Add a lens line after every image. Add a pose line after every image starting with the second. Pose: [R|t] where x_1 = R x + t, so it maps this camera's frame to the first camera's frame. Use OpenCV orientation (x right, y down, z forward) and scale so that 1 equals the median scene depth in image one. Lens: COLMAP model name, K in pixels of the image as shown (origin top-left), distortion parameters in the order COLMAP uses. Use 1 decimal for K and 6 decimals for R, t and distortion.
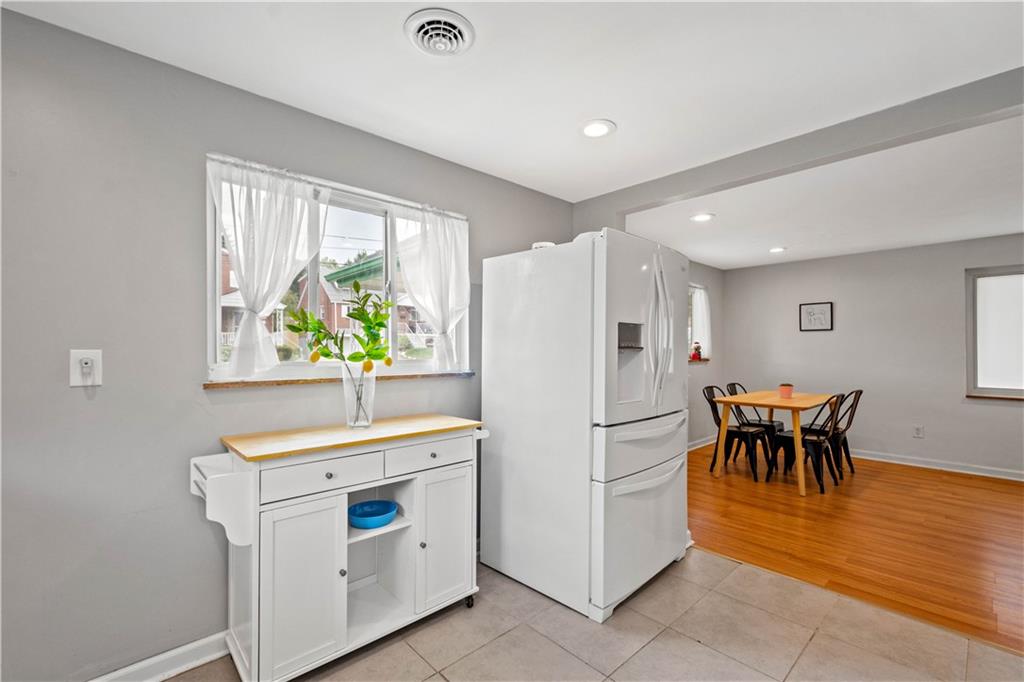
lens RADIAL K [[450.3, 0, 506.8], [0, 450.3, 347.1], [0, 0, 1]] dist [0.009257, -0.001026]
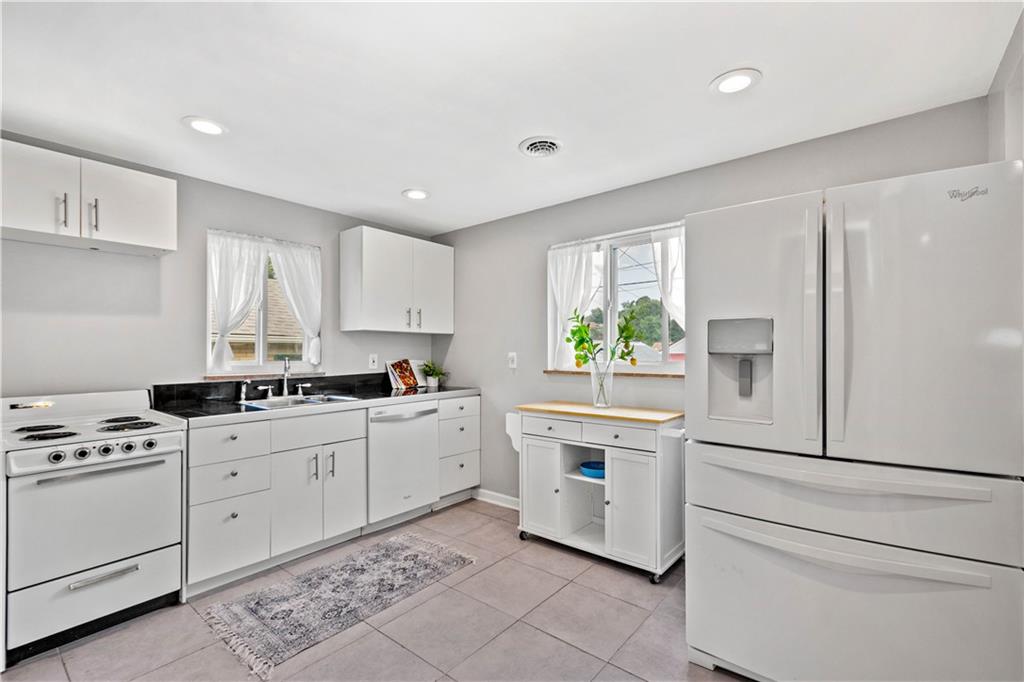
lens RADIAL K [[450.3, 0, 502.8], [0, 450.3, 348.2], [0, 0, 1]] dist [0.009257, -0.001026]
pose [[0.122772, -0.008542, -0.992398, 1.086450], [0.007904, 0.999940, -0.007630, 0.000792], [0.992403, -0.006907, 0.122832, 0.549055]]
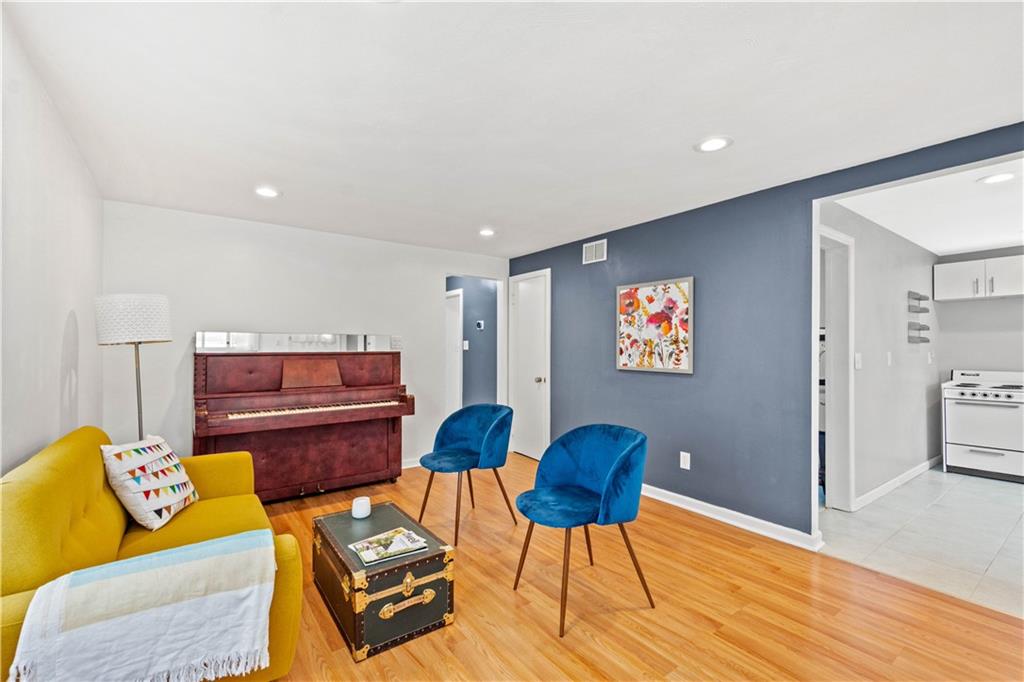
lens RADIAL K [[450.3, 0, 511.5], [0, 450.3, 342.8], [0, 0, 1]] dist [0.009257, -0.001026]
pose [[-0.993883, -0.003610, 0.110384, 2.077704], [-0.005470, 0.999848, -0.016549, 0.005222], [-0.110307, -0.017052, -0.993751, 2.329156]]
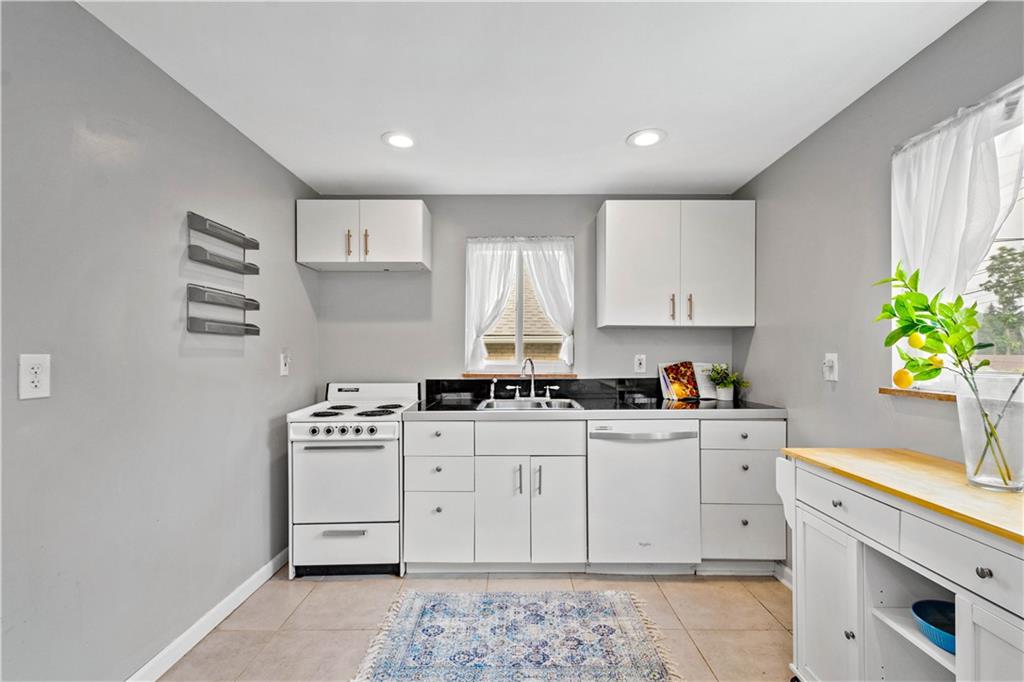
lens RADIAL K [[450.3, 0, 513.8], [0, 450.3, 348.4], [0, 0, 1]] dist [0.009257, -0.001026]
pose [[-0.676674, -0.007292, -0.736246, 0.560666], [0.002413, 0.999924, -0.012121, 0.003574], [0.736278, -0.009979, -0.676605, 0.991062]]
